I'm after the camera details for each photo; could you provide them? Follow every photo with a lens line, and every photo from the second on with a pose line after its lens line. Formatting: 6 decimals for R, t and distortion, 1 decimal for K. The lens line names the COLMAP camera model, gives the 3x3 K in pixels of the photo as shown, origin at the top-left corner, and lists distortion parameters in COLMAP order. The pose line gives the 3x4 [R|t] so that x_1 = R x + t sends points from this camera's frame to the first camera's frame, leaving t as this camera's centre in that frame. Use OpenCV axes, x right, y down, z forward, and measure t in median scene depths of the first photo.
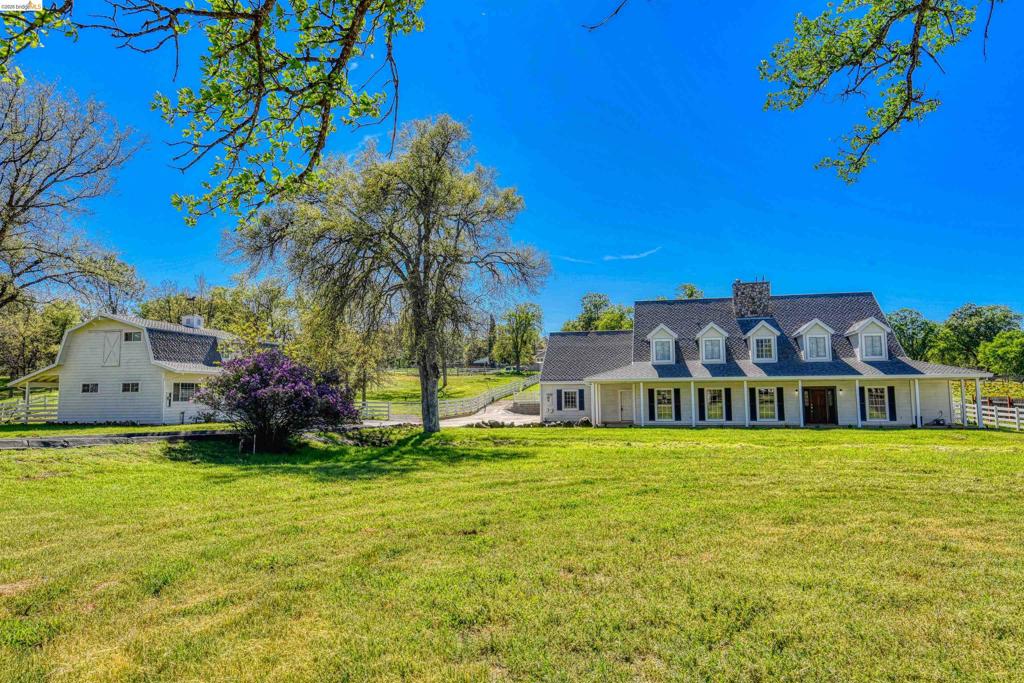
lens RADIAL K [[643.5, 0, 512.0], [0, 643.5, 341.5], [0, 0, 1]] dist [0.091767, 0.000666]
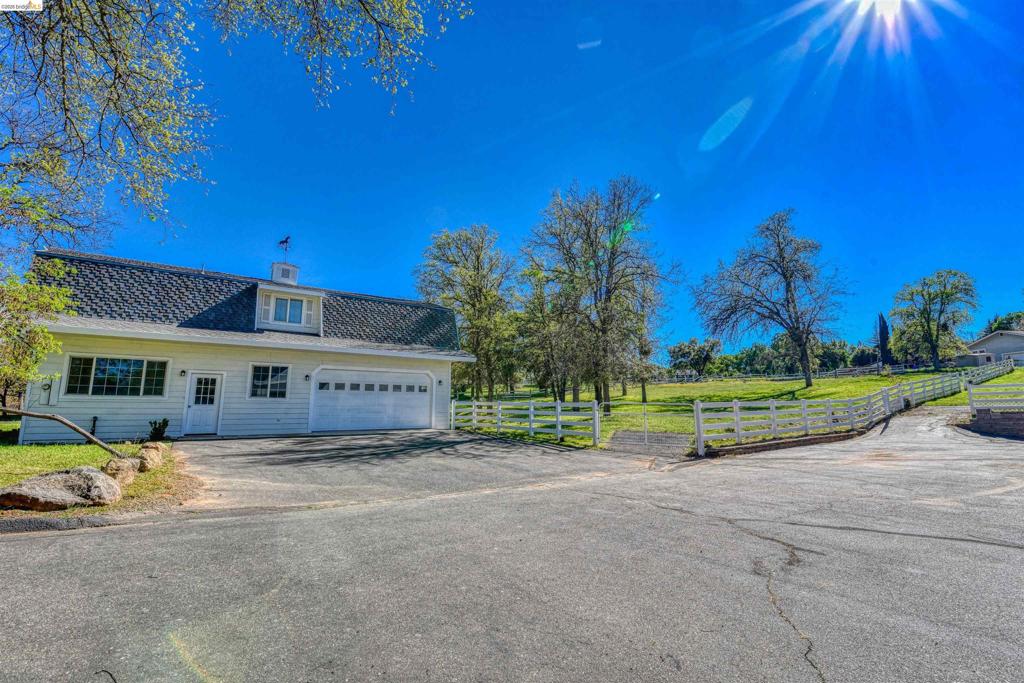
lens RADIAL K [[440.4, 0, 512.0], [0, 440.4, 341.5], [0, 0, 1]] dist [-0.000343, -0.000616]
pose [[0.745148, -0.093450, -0.660319, -0.030877], [0.053679, 0.995325, -0.080286, 0.057771], [0.664735, 0.024380, 0.746681, 0.589713]]
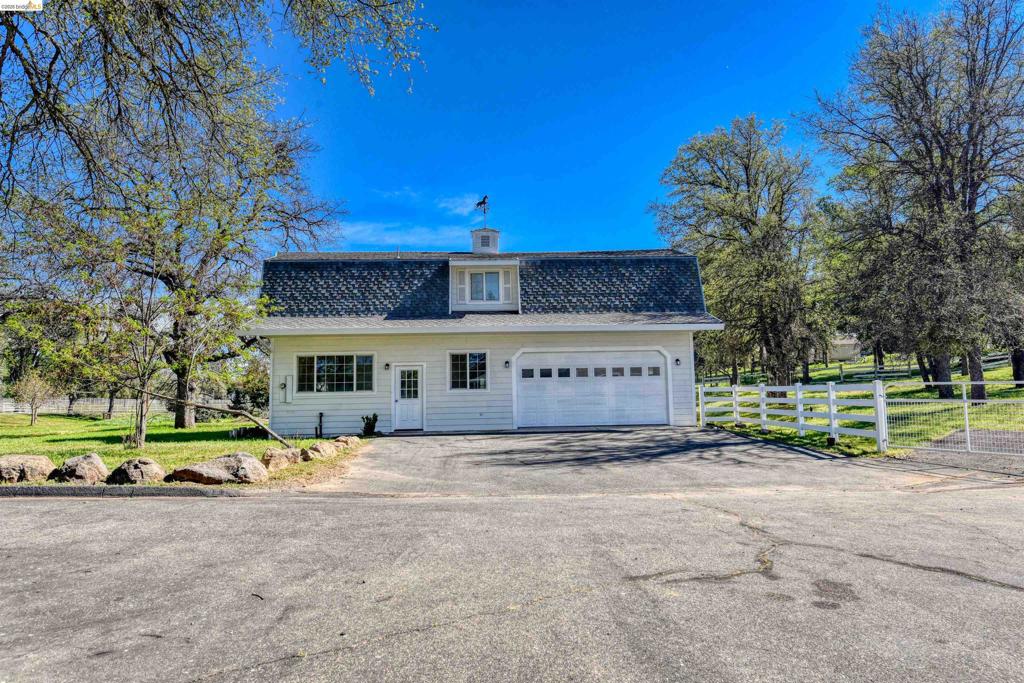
lens RADIAL K [[643.5, 0, 512.0], [0, 643.5, 341.5], [0, 0, 1]] dist [0.091767, 0.000666]
pose [[0.277112, -0.088128, -0.956788, 0.013967], [0.102863, 0.992783, -0.061651, 0.060401], [0.955316, -0.081334, 0.284177, 0.615683]]
